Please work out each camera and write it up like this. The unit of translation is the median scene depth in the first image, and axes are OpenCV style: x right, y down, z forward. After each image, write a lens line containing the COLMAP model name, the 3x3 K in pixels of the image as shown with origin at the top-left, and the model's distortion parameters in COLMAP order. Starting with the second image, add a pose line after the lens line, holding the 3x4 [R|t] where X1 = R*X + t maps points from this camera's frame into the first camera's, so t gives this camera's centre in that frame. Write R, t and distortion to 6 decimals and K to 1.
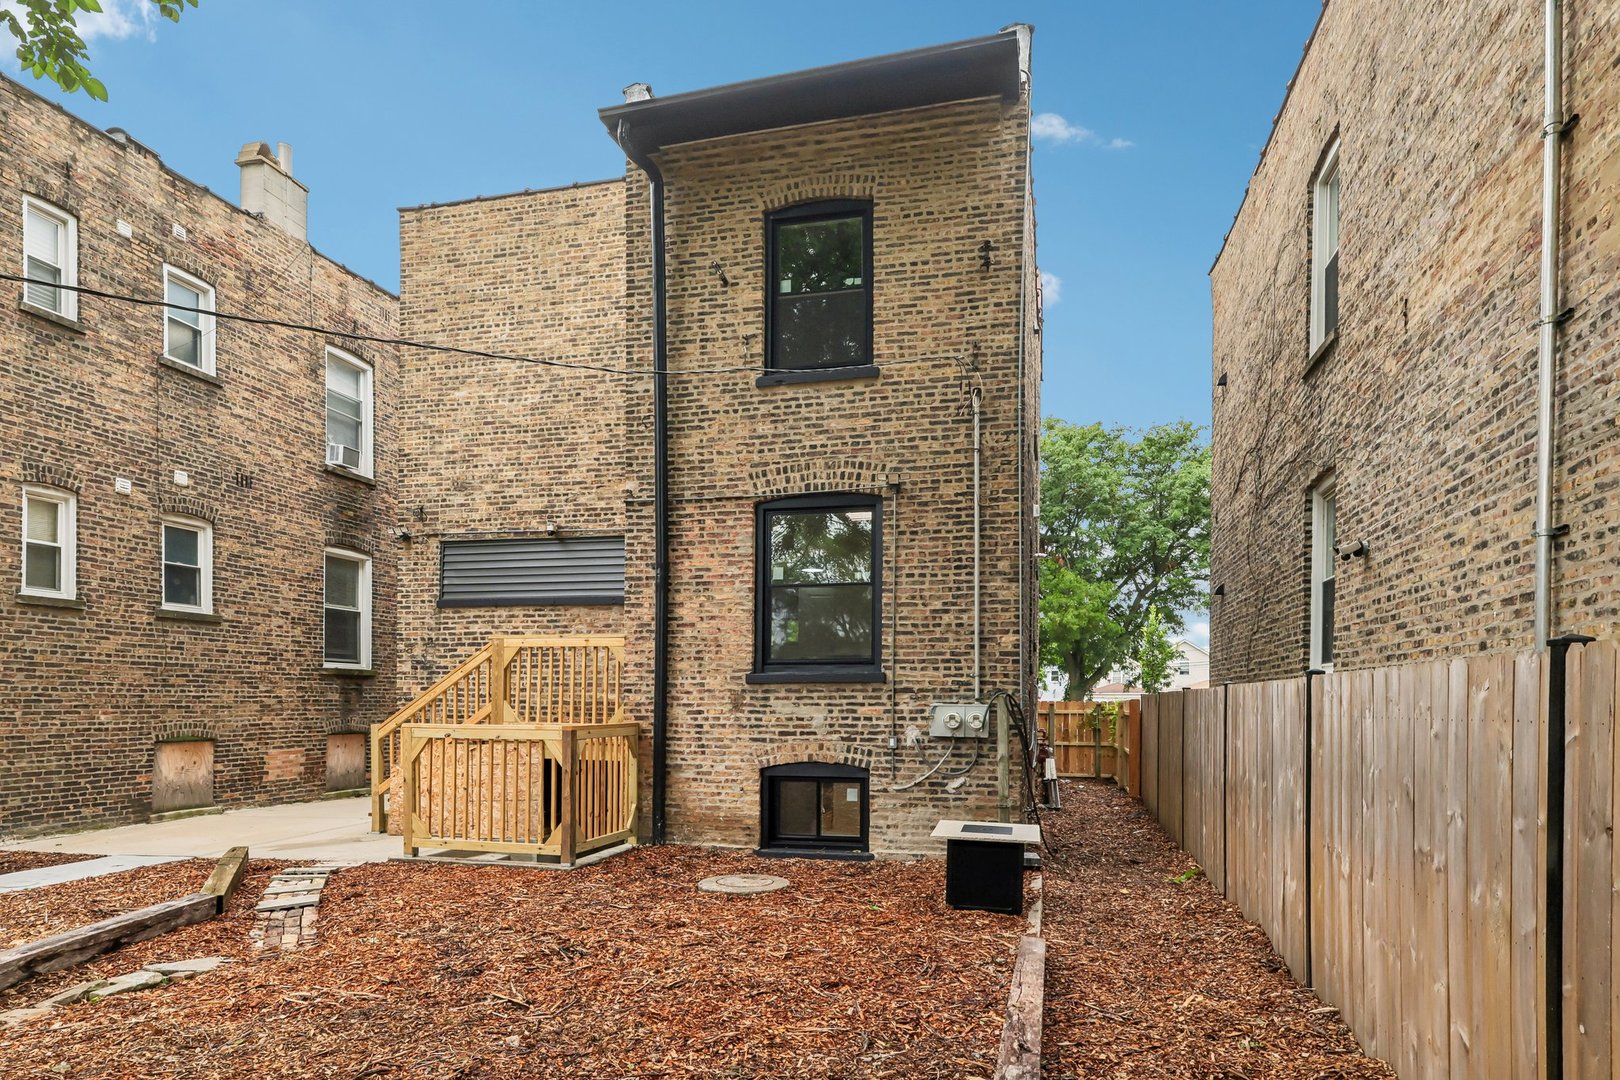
lens RADIAL K [[888.4, 0, 813.0], [0, 888.4, 689.1], [0, 0, 1]] dist [-0.001522, 0.000839]
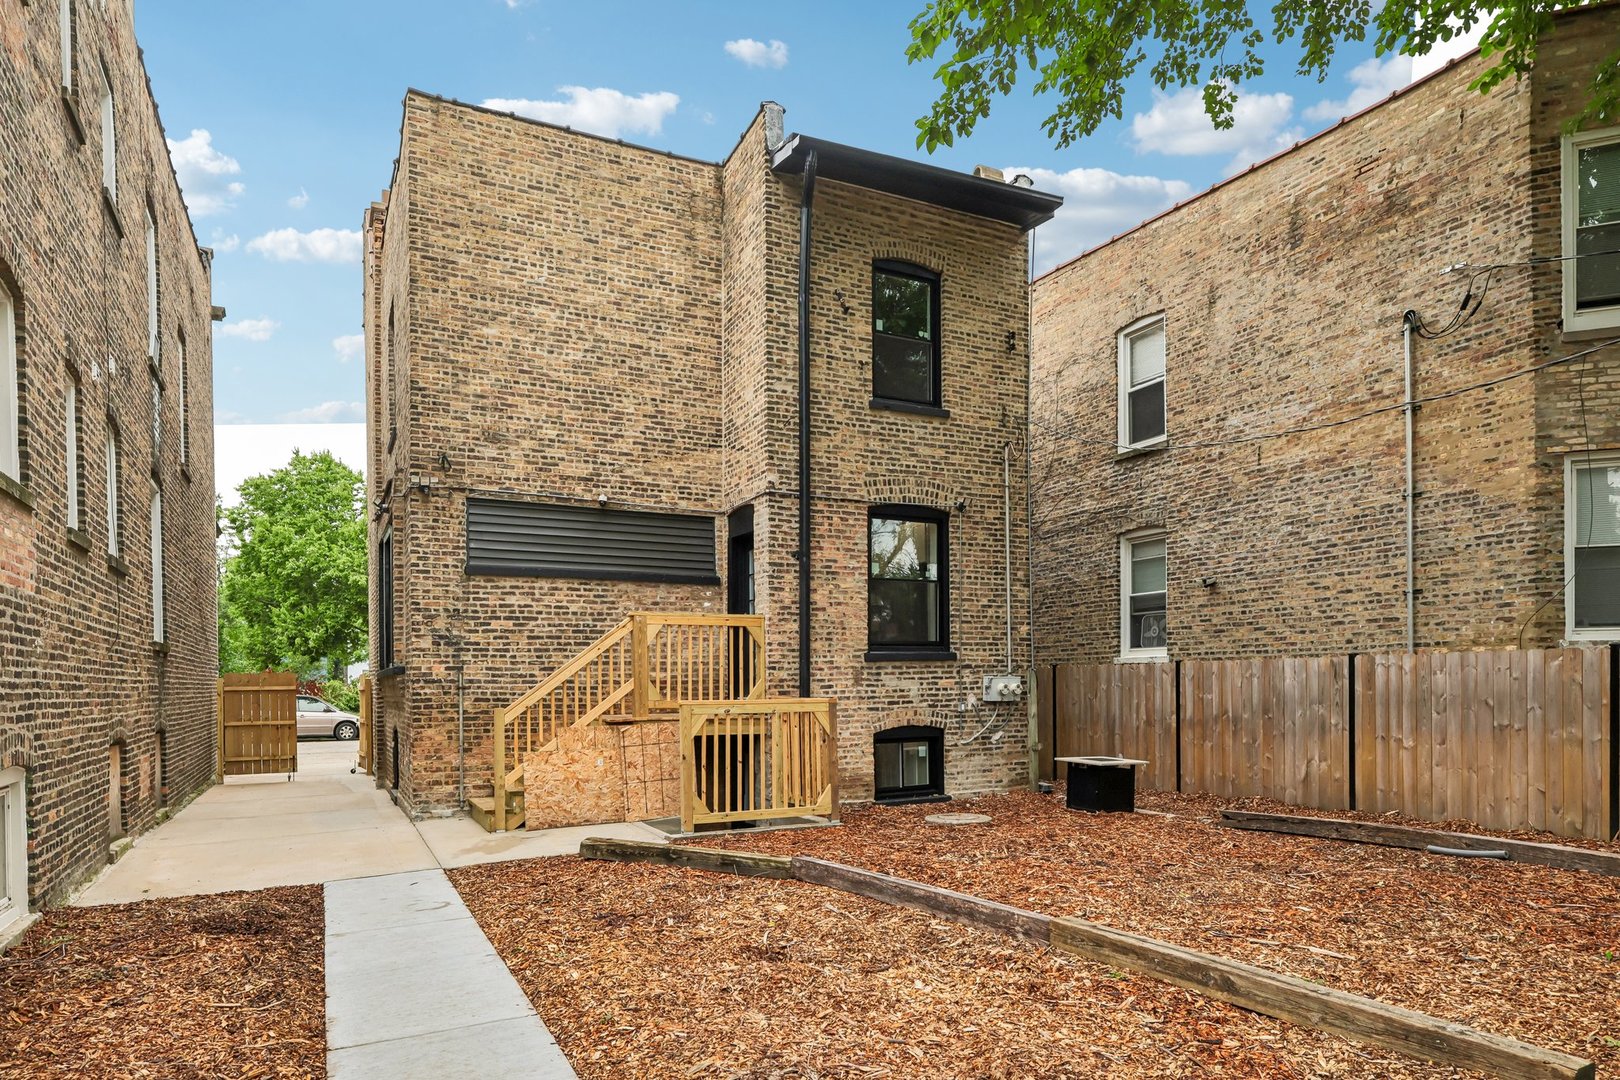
lens RADIAL K [[982.1, 0, 811.6], [0, 982.1, 687.1], [0, 0, 1]] dist [-0.001810, -0.001155]
pose [[0.753400, -0.017489, 0.657330, -0.967903], [0.006877, 0.999801, 0.018718, 0.002906], [-0.657527, -0.009581, 0.753370, 0.071249]]
